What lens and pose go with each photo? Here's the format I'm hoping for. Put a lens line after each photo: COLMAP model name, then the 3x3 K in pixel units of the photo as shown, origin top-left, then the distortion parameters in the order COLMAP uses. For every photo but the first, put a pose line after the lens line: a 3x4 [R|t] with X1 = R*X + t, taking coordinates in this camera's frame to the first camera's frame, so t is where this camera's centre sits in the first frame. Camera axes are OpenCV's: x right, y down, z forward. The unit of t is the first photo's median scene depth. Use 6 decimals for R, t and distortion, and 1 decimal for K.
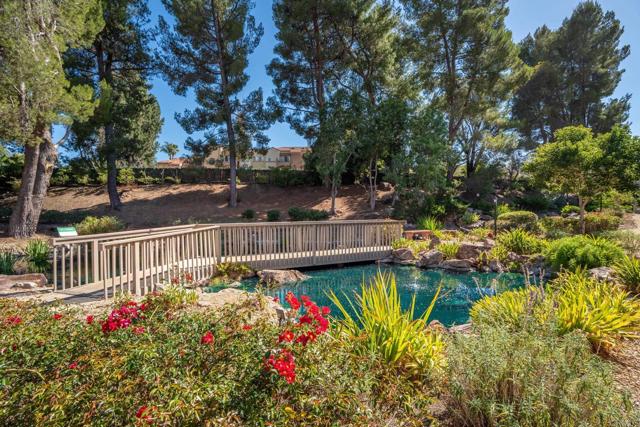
lens RADIAL K [[278.6, 0, 320.0], [0, 278.6, 213.5], [0, 0, 1]] dist [-0.012909, -0.000214]
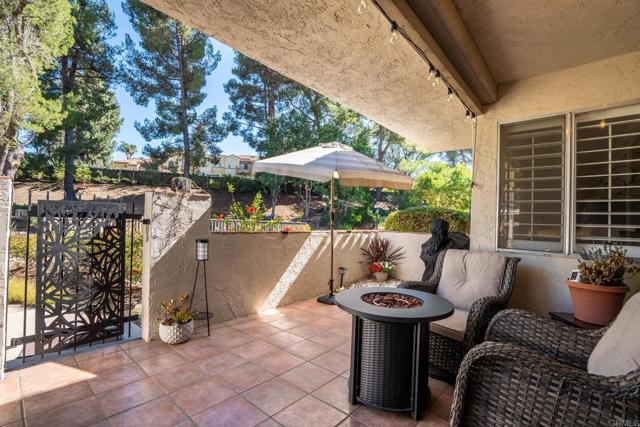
lens RADIAL K [[297.5, 0, 320.0], [0, 297.5, 213.5], [0, 0, 1]] dist [0.000198, 0.000517]
pose [[0.994742, 0.049162, 0.089845, 0.115384], [-0.045848, 0.998203, -0.038593, 0.016400], [-0.091581, 0.034271, 0.995208, -0.225952]]
